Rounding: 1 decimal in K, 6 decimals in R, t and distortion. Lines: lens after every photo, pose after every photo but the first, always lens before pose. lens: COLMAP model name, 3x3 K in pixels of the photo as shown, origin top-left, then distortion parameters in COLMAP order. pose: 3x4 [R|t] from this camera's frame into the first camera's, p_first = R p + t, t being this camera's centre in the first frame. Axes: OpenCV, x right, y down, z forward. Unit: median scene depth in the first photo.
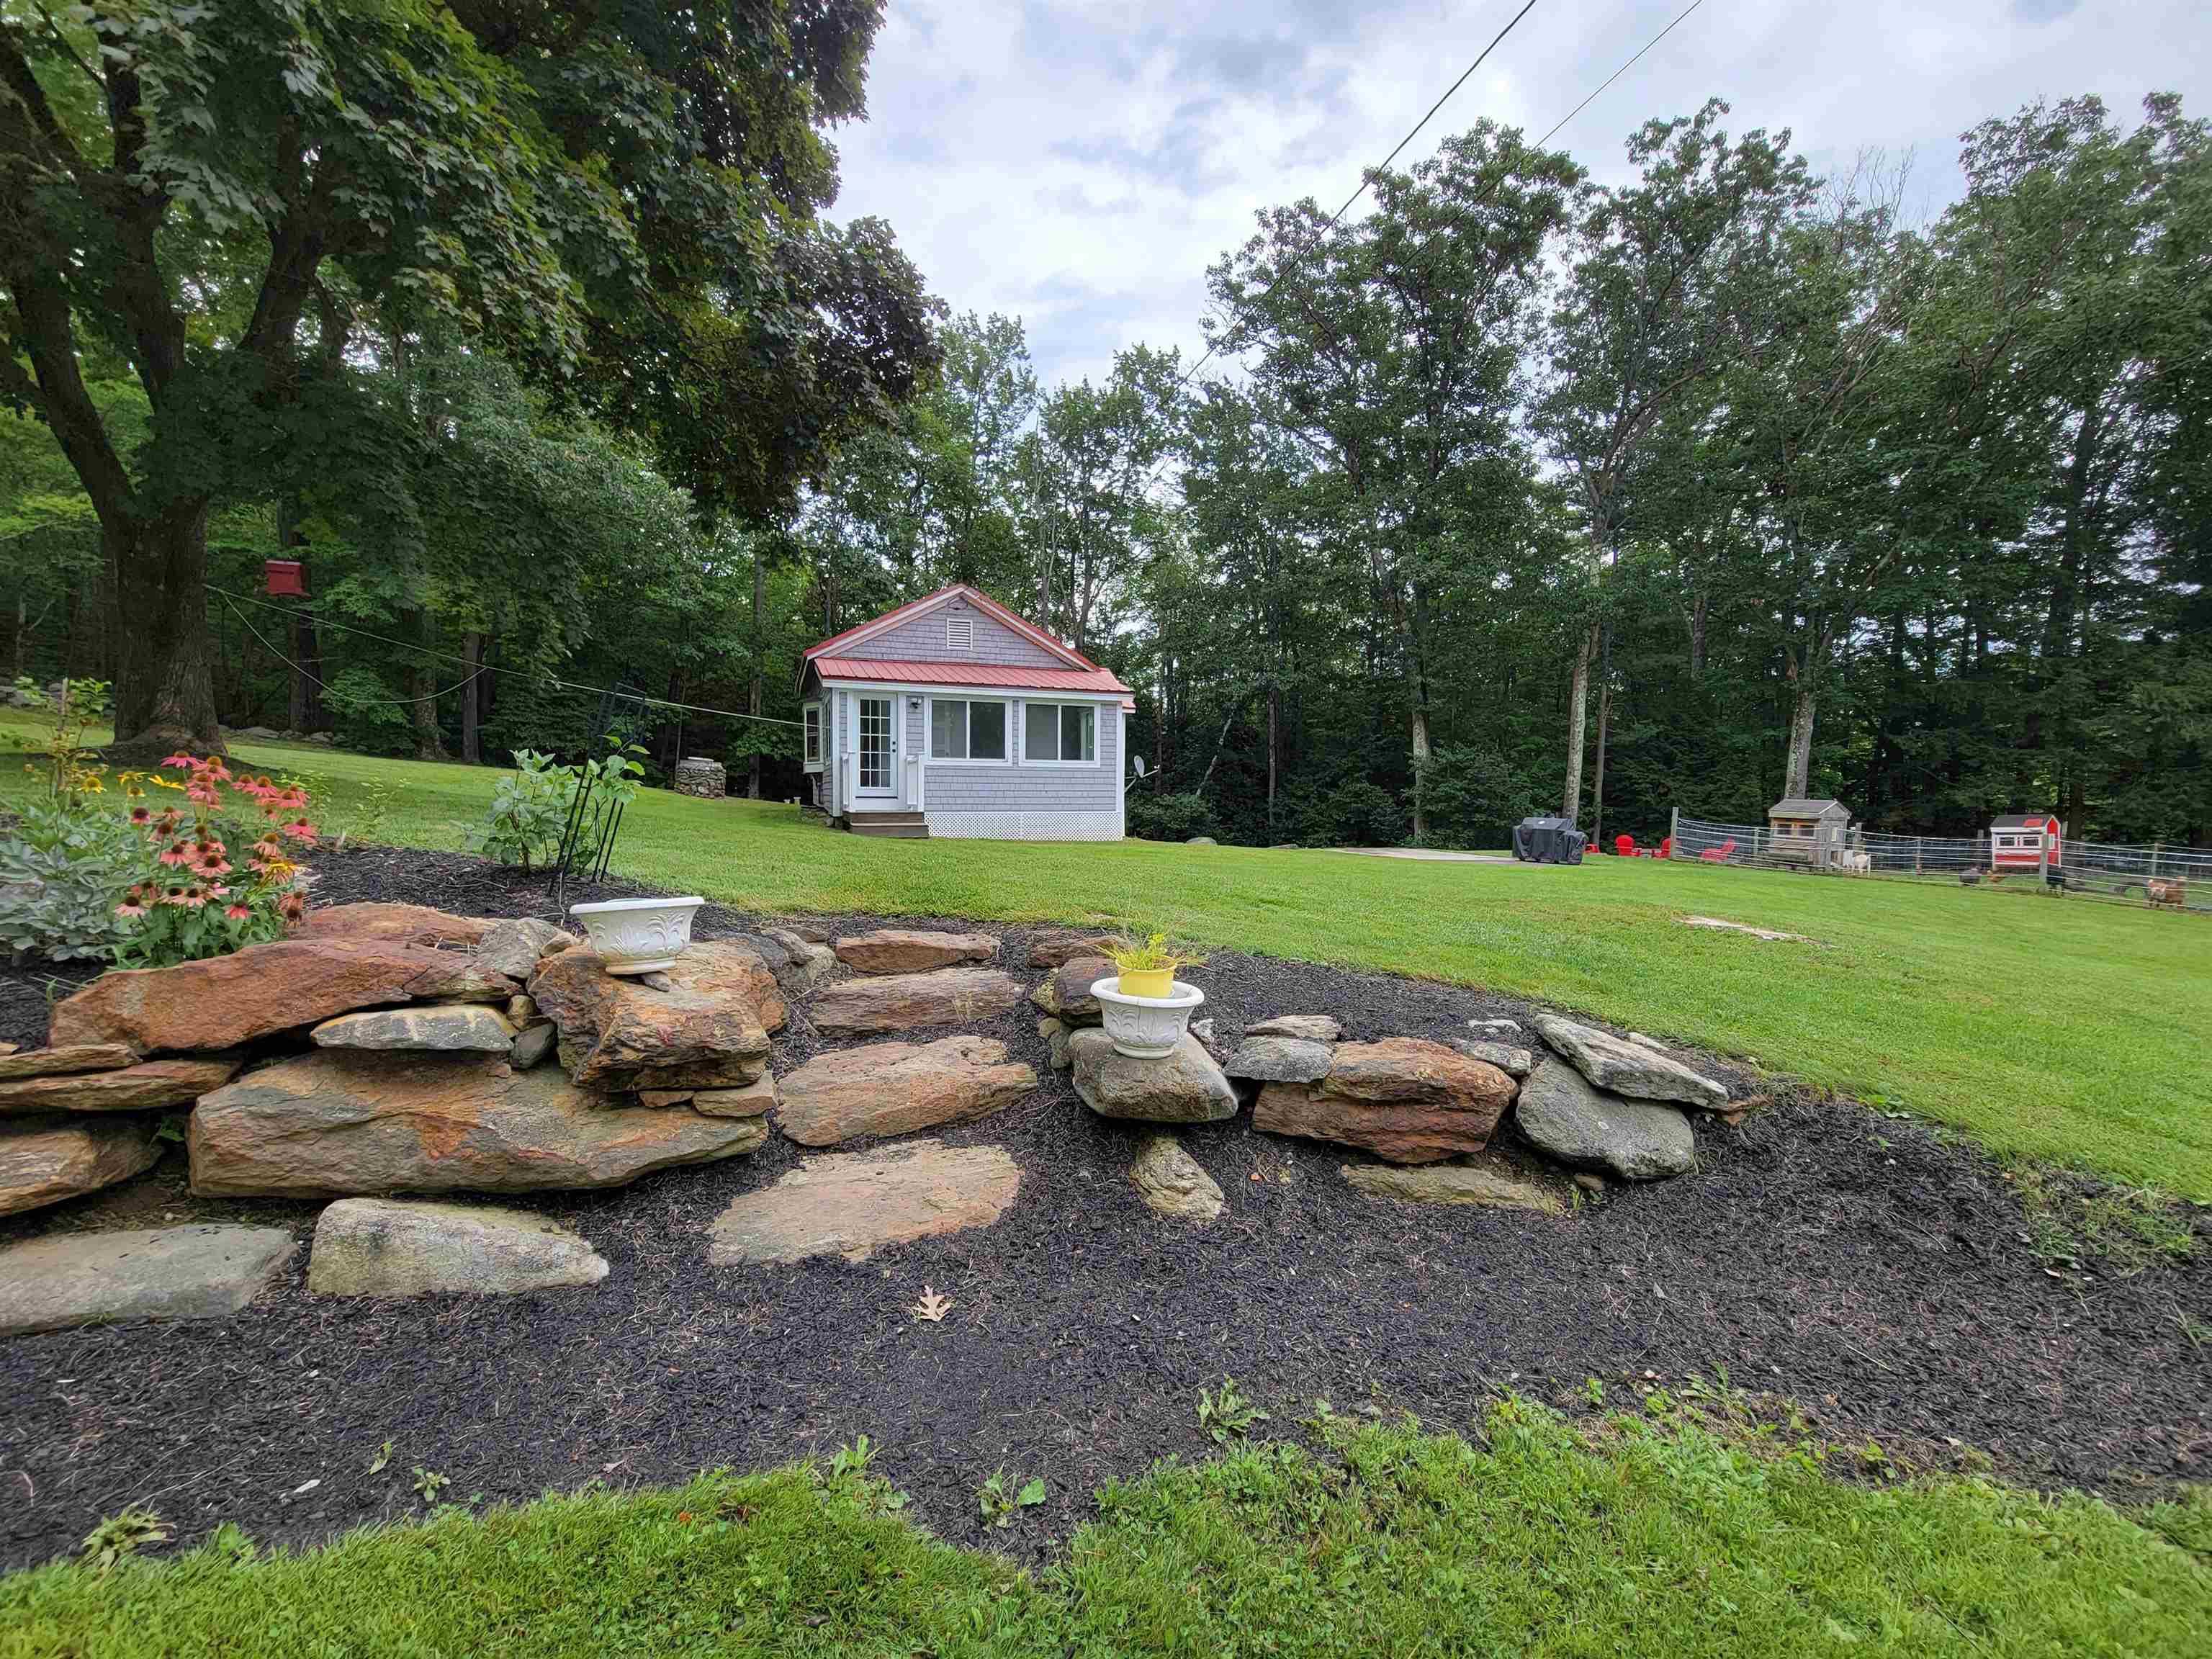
lens RADIAL K [[907.8, 0, 1113.3], [0, 907.8, 842.6], [0, 0, 1]] dist [-0.000300, -0.000206]
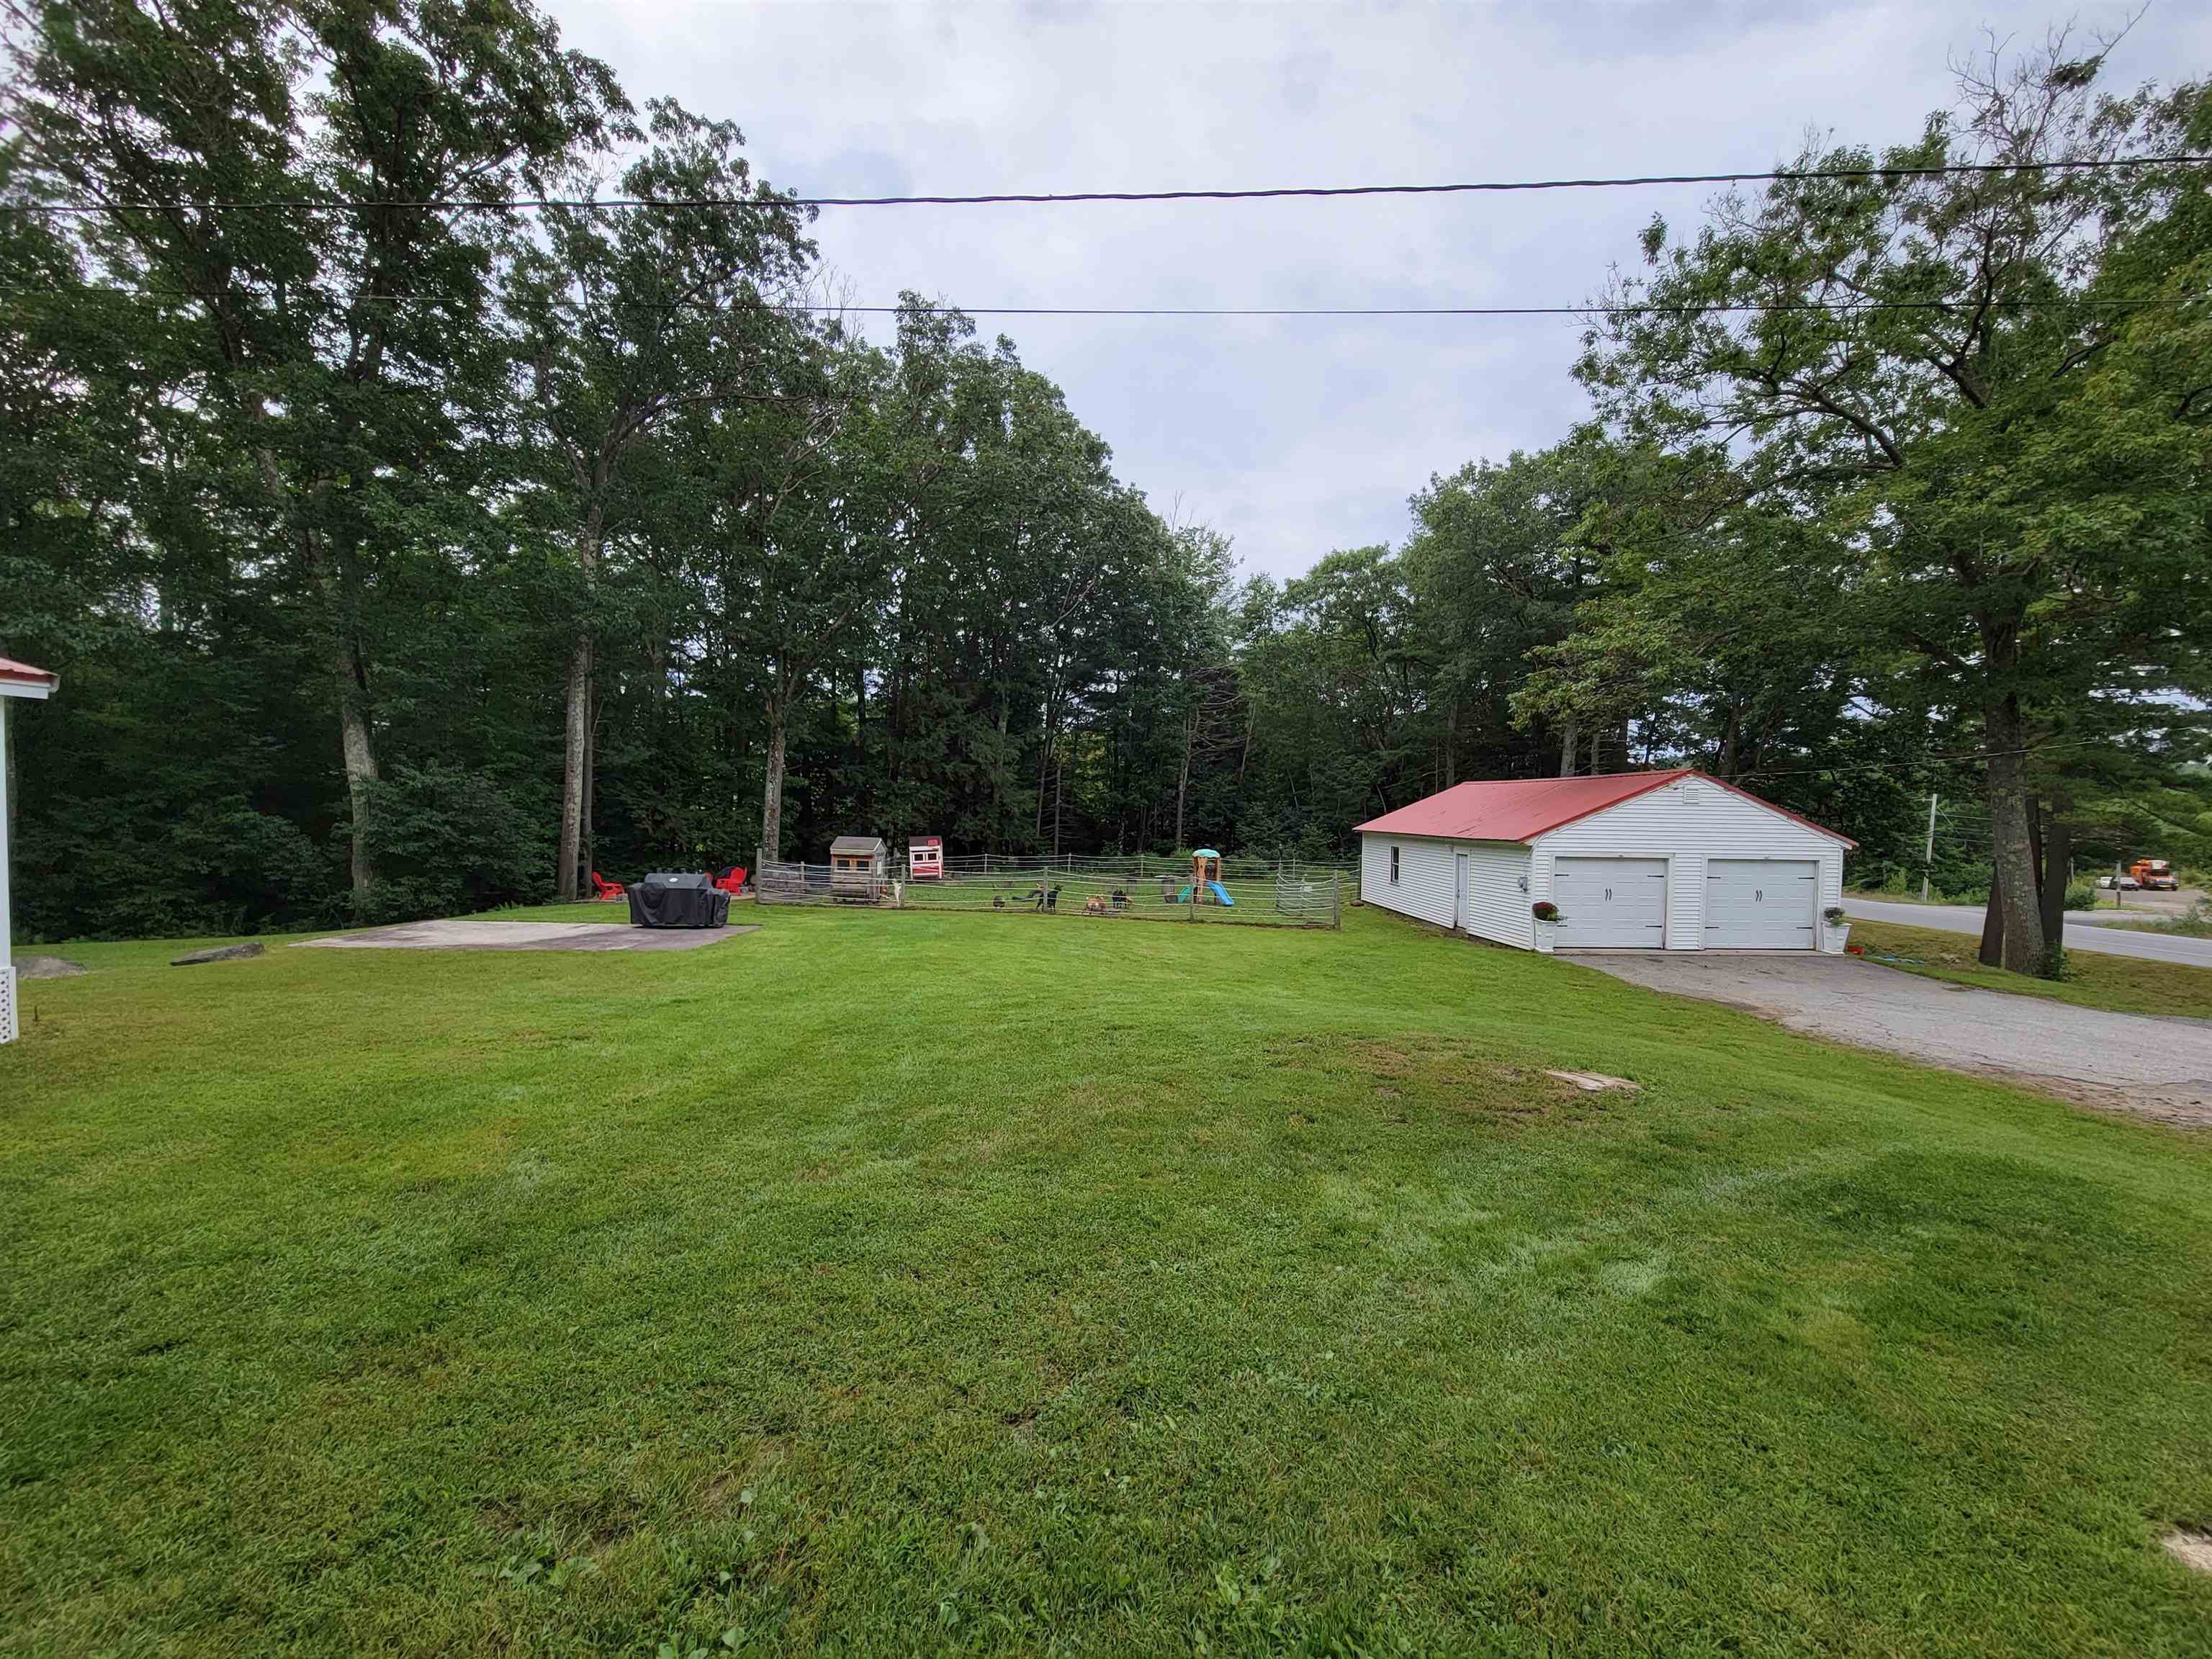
lens RADIAL K [[907.8, 0, 1108.2], [0, 907.8, 836.5], [0, 0, 1]] dist [-0.000300, -0.000206]
pose [[0.391866, -0.036767, 0.919287, -0.168131], [0.038862, 0.998971, 0.023388, -0.085424], [-0.919201, 0.026560, 0.392892, 0.405792]]
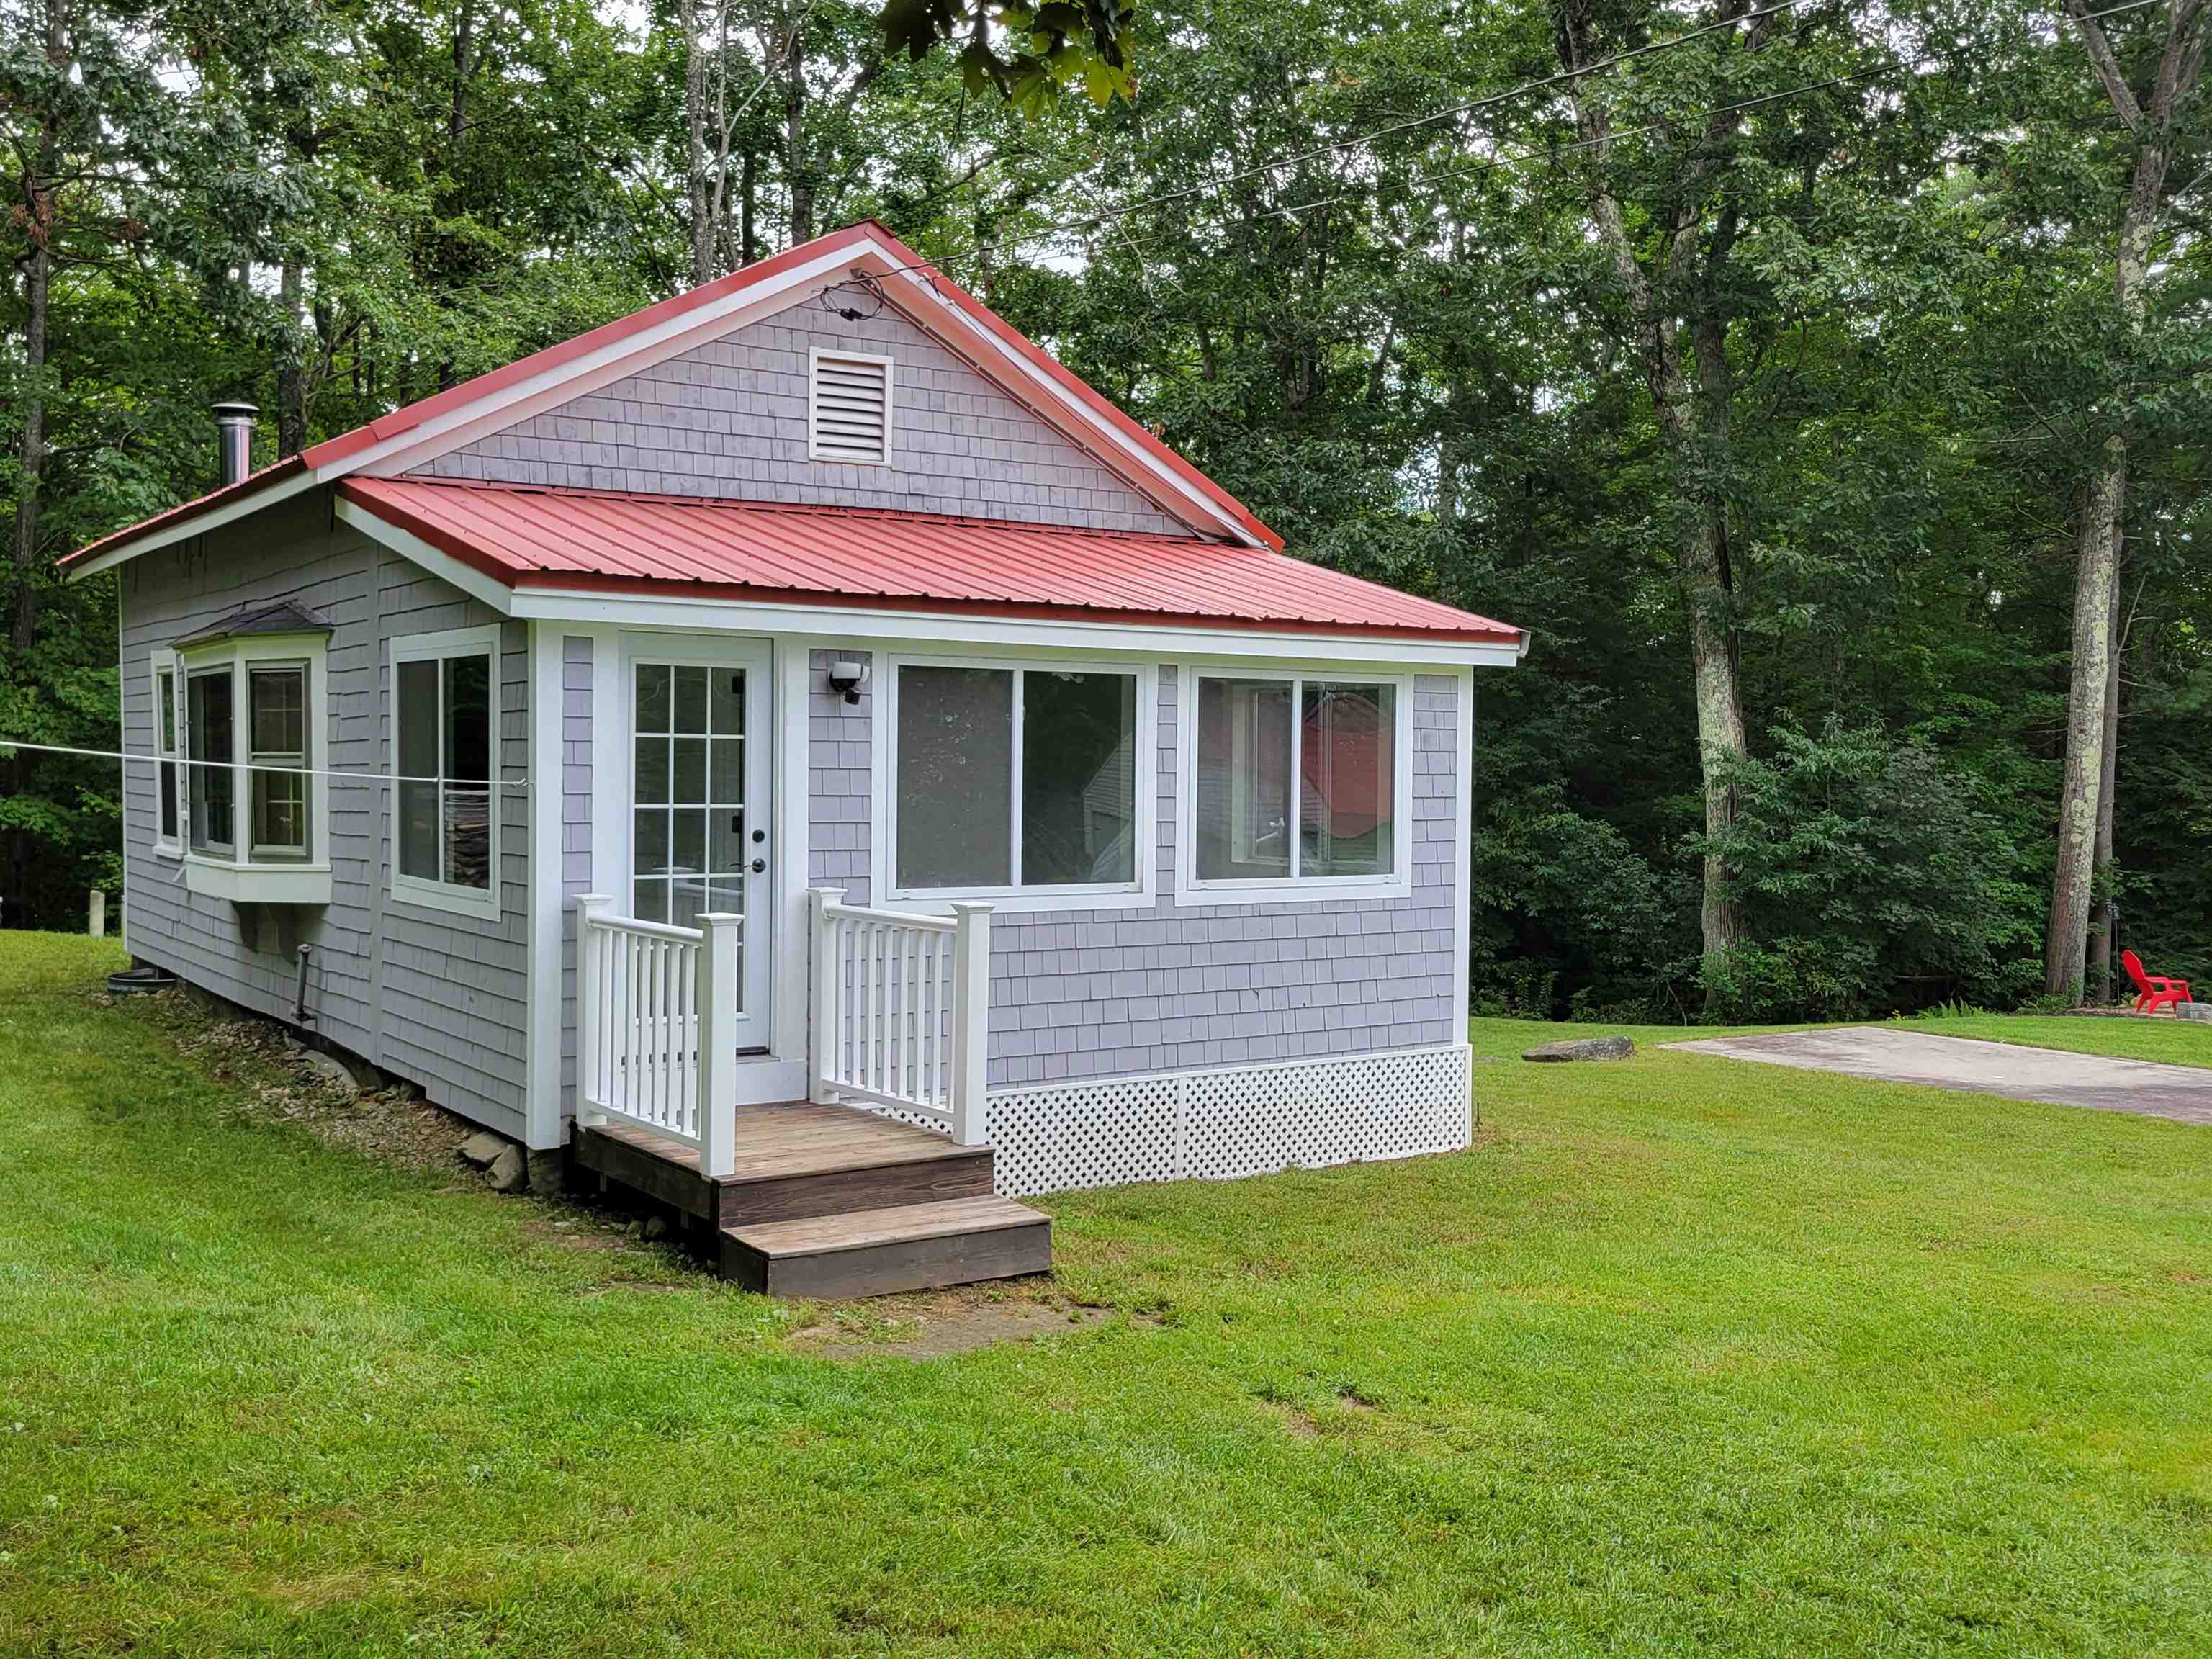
lens RADIAL K [[2117.1, 0, 1108.9], [0, 2117.1, 834.6], [0, 0, 1]] dist [0.041369, 0.000000]
pose [[0.970055, -0.006341, 0.242803, -0.278546], [0.010544, 0.999816, -0.016016, -0.095319], [-0.242656, 0.018097, 0.969944, 0.384472]]
